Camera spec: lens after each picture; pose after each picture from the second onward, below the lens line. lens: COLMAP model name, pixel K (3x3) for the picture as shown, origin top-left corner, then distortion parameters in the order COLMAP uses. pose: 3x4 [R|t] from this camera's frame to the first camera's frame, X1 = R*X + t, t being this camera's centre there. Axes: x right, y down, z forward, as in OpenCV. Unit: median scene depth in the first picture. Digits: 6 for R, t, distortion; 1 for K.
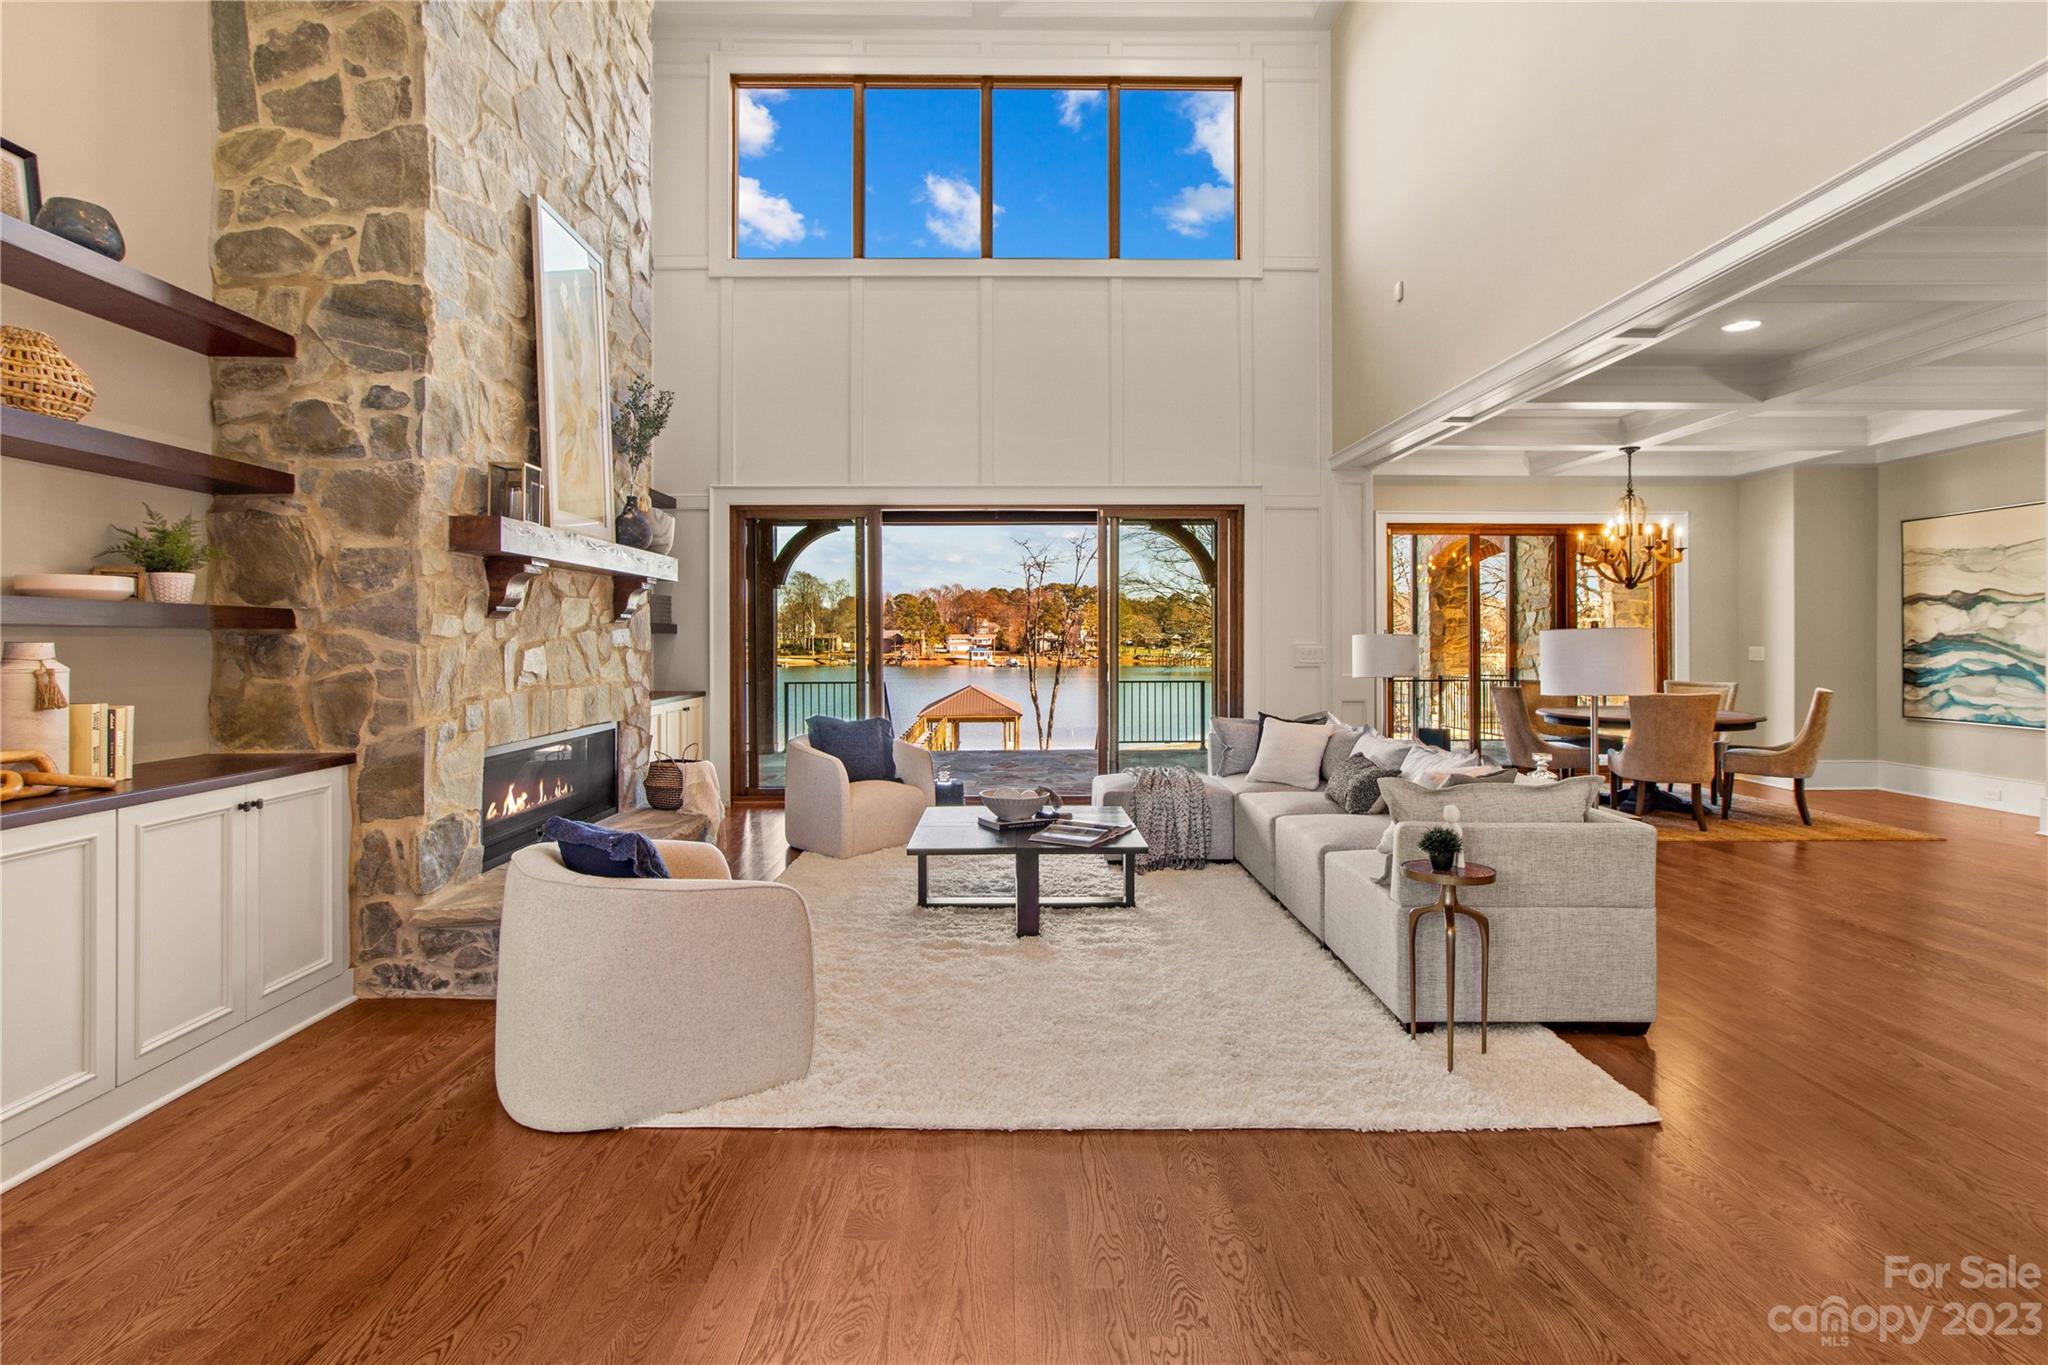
lens RADIAL K [[956.8, 0, 1006.0], [0, 956.8, 644.7], [0, 0, 1]] dist [-0.008465, 0.006010]
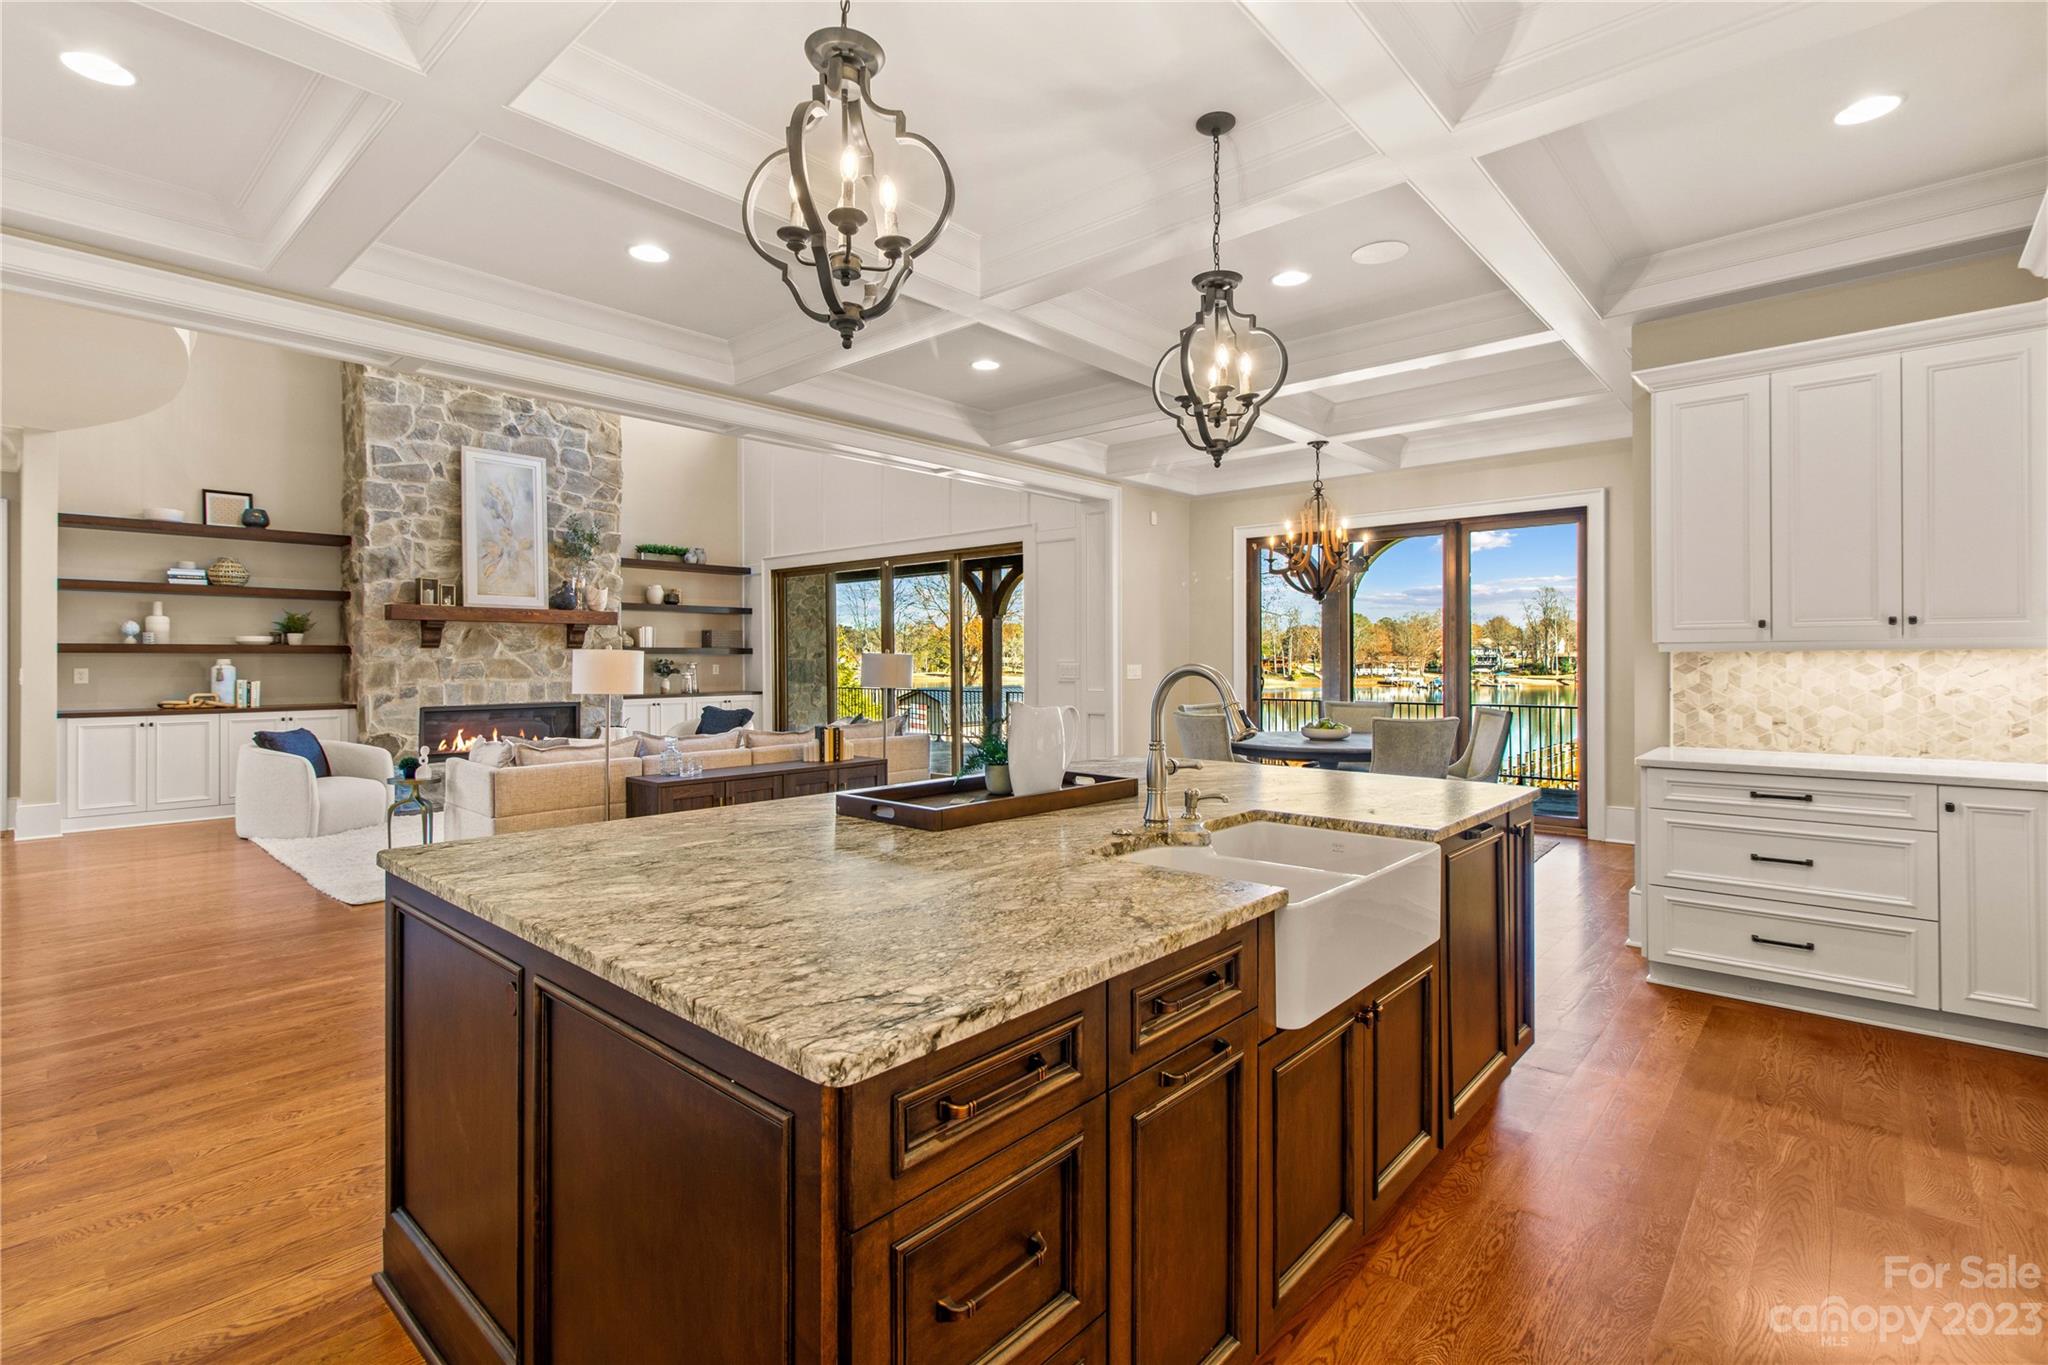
lens RADIAL K [[956.8, 0, 1025.6], [0, 956.8, 655.3], [0, 0, 1]] dist [-0.008465, 0.006010]
pose [[0.740486, -0.003195, -0.672064, 1.106901], [-0.002980, 0.999963, -0.008037, 0.000943], [0.672065, 0.007954, 0.740449, 0.172285]]
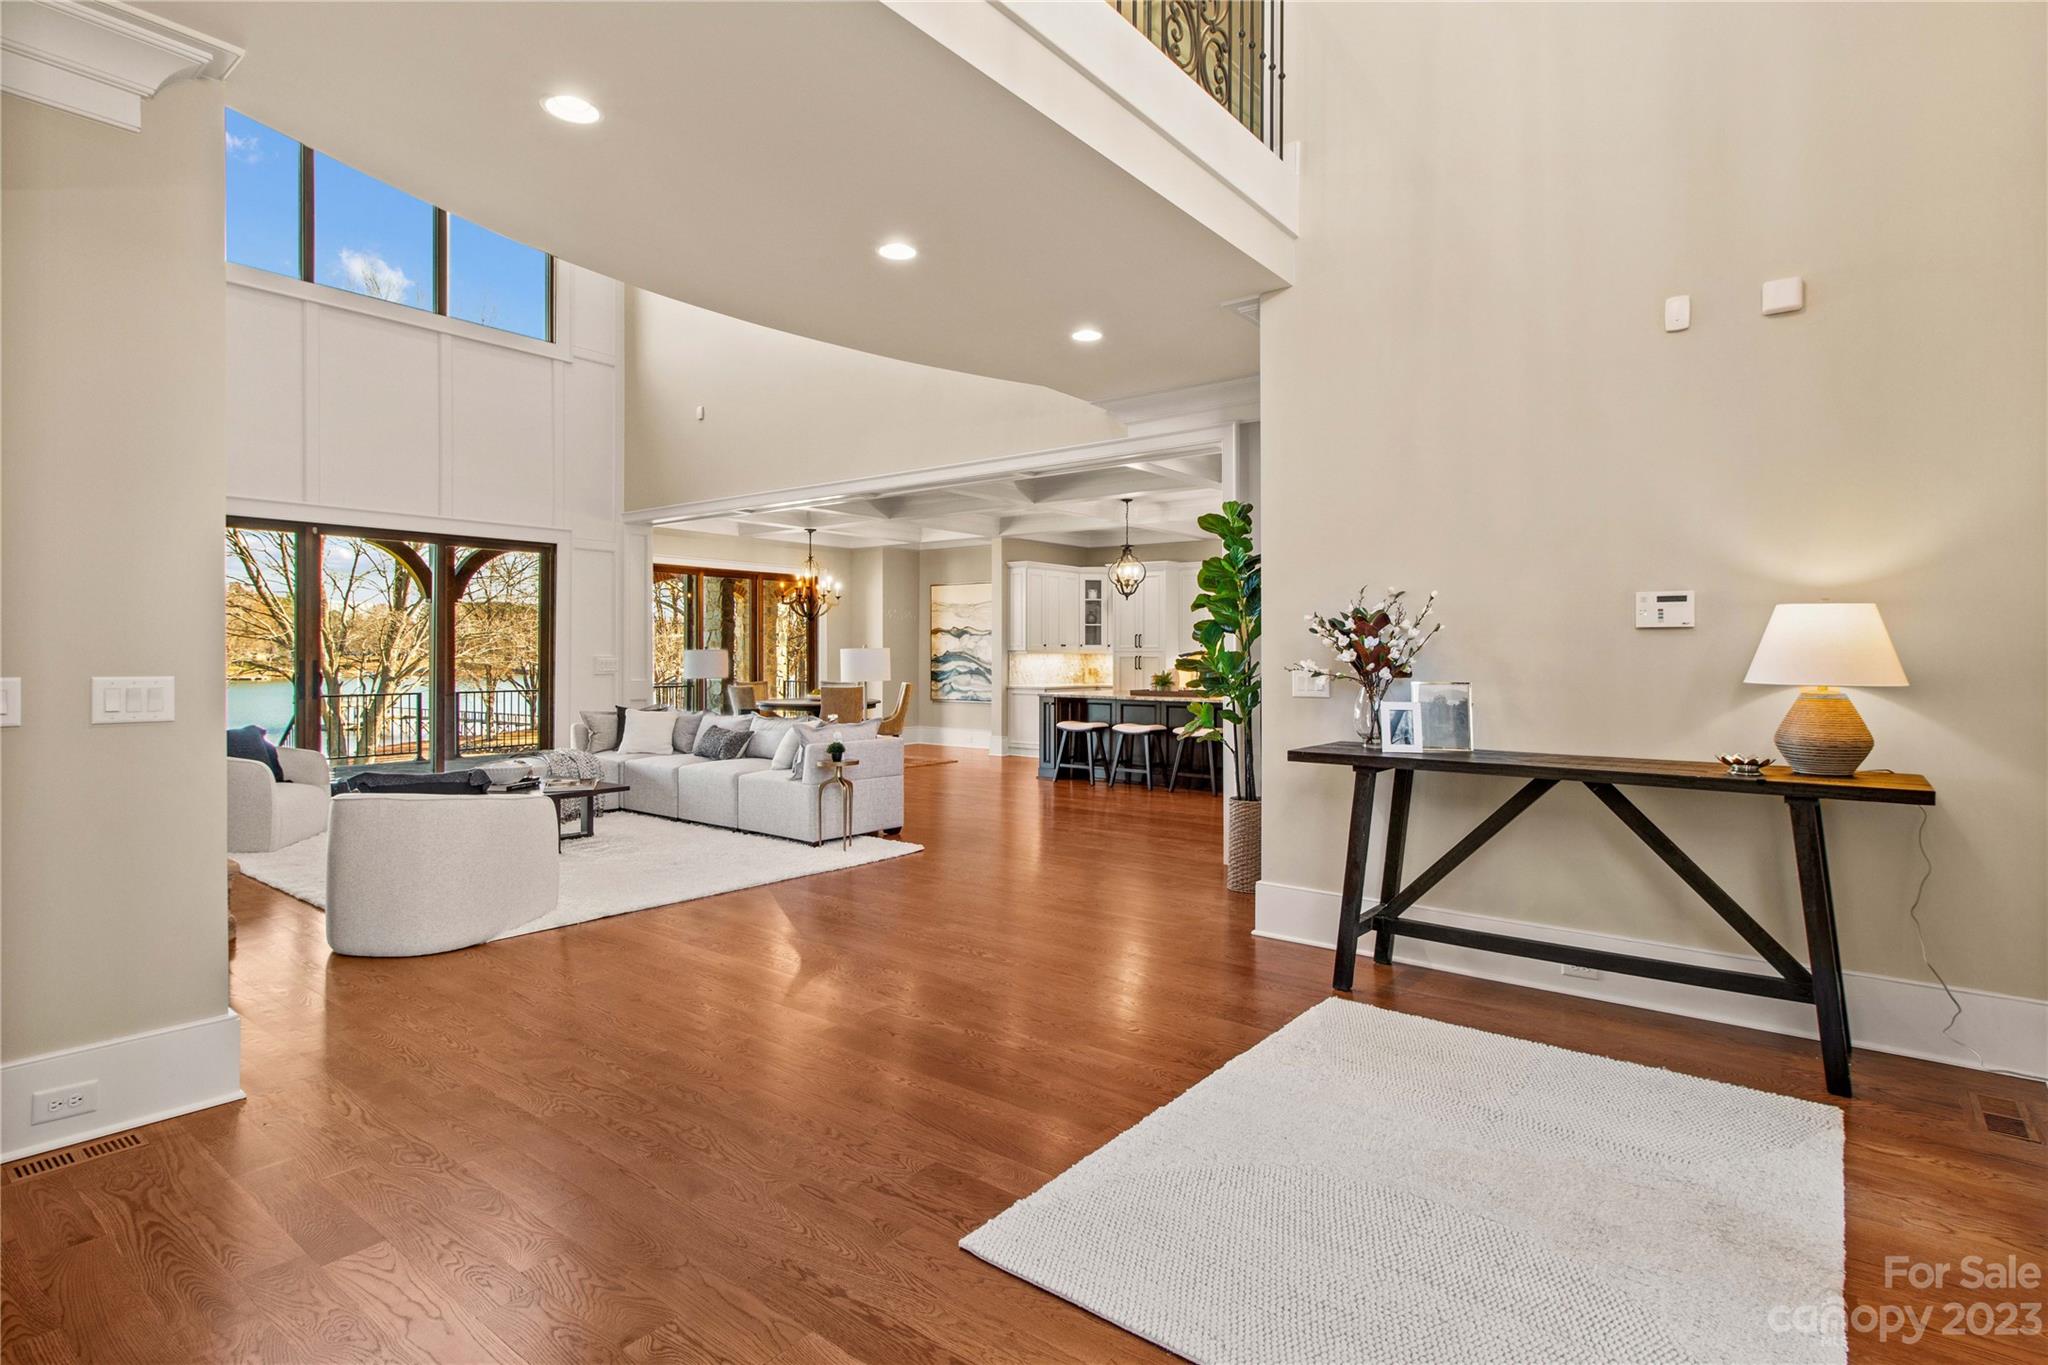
lens RADIAL K [[1043.8, 0, 1034.8], [0, 1043.8, 658.6], [0, 0, 1]] dist [-0.002332, 0.000436]
pose [[0.612602, 0.000076, 0.790391, -0.476839], [0.000393, 1.000000, -0.000400, 0.003271], [-0.790391, 0.000556, 0.612602, -0.327392]]
